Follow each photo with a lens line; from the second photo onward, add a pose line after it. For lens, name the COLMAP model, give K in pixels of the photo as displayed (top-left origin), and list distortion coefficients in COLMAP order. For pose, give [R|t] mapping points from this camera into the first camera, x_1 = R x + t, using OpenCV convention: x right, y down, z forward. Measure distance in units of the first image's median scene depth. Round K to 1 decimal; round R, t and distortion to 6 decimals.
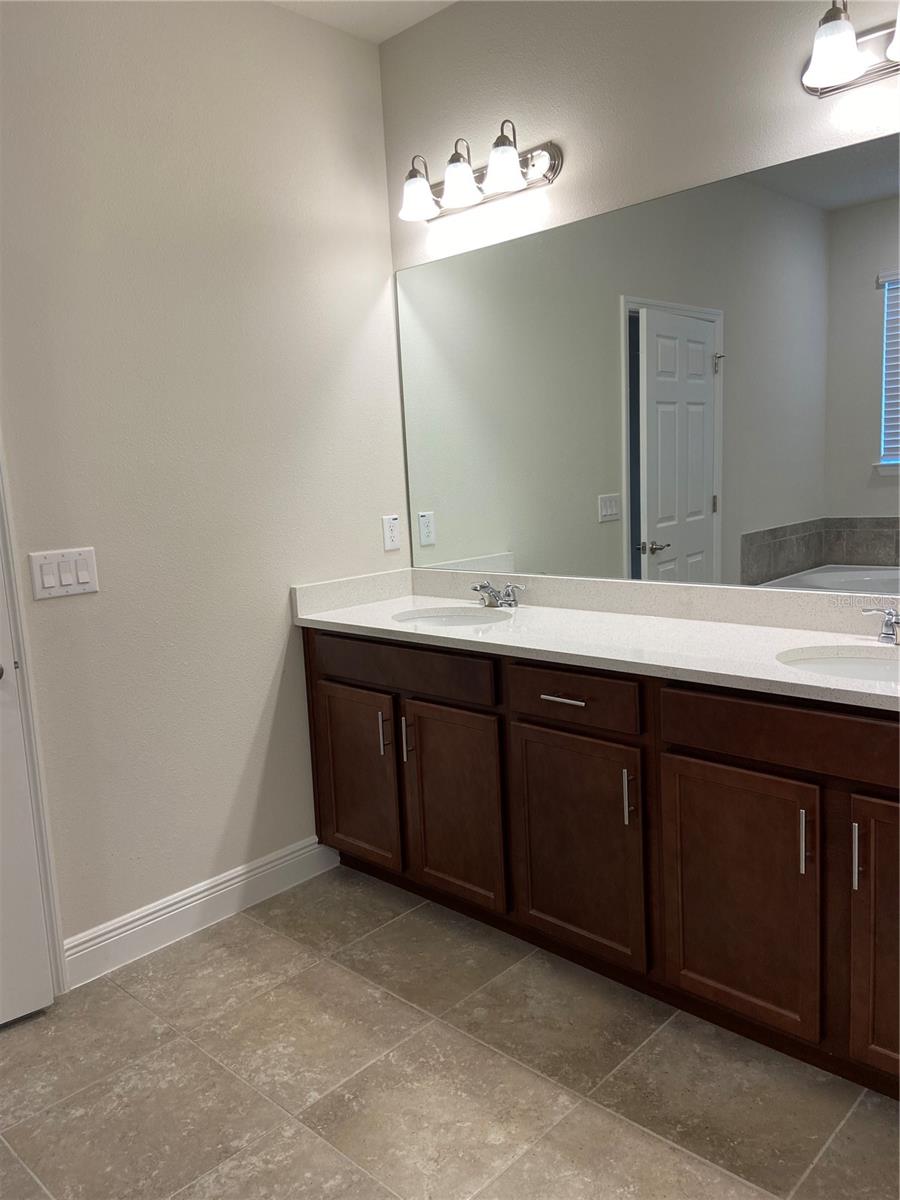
lens RADIAL K [[905.7, 0, 447.5], [0, 905.7, 597.9], [0, 0, 1]] dist [0.087322, -0.098011]
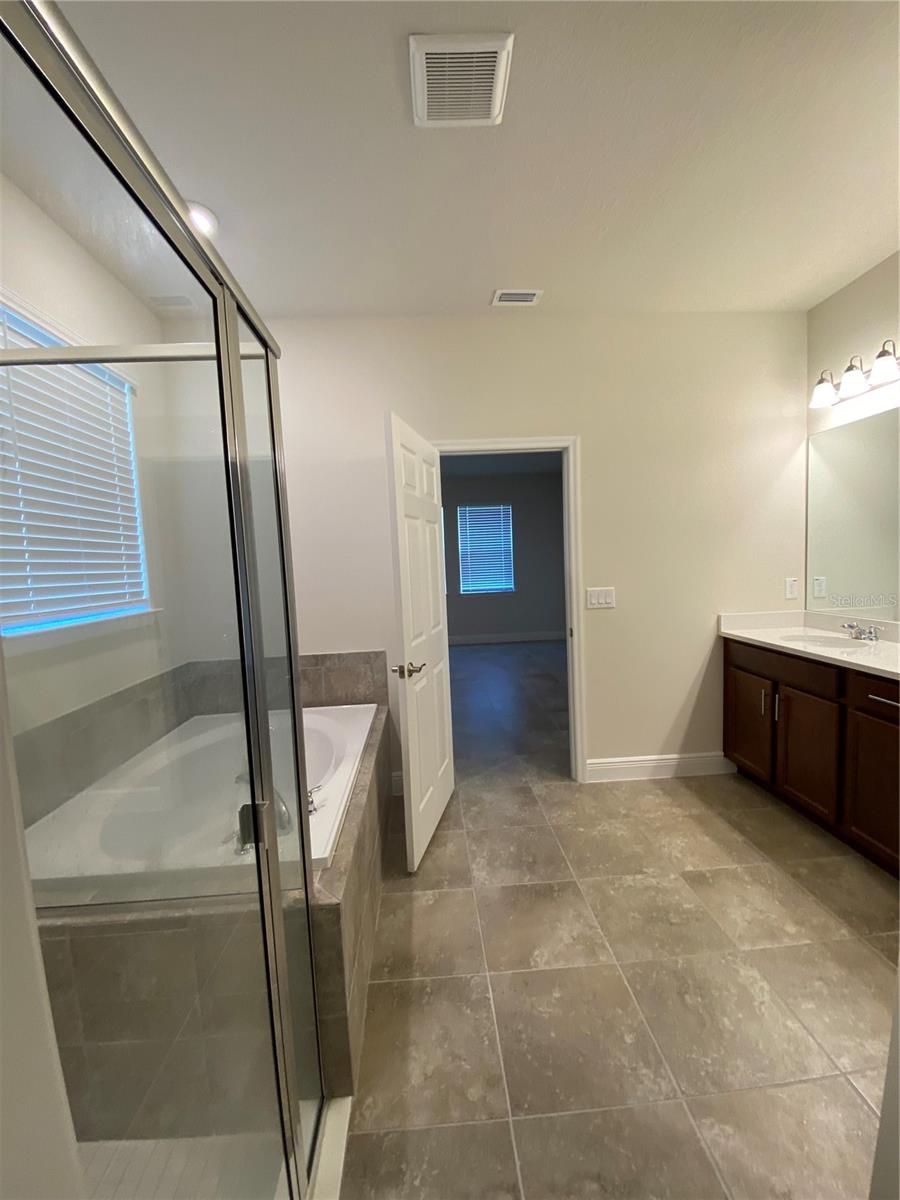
lens RADIAL K [[492.0, 0, 452.0], [0, 492.0, 595.3], [0, 0, 1]] dist [0.003079, -0.002372]
pose [[0.735962, 0.068382, -0.673560, 0.114144], [-0.094514, 0.995521, -0.002202, 0.002857], [0.670393, 0.065281, 0.739129, -0.127458]]
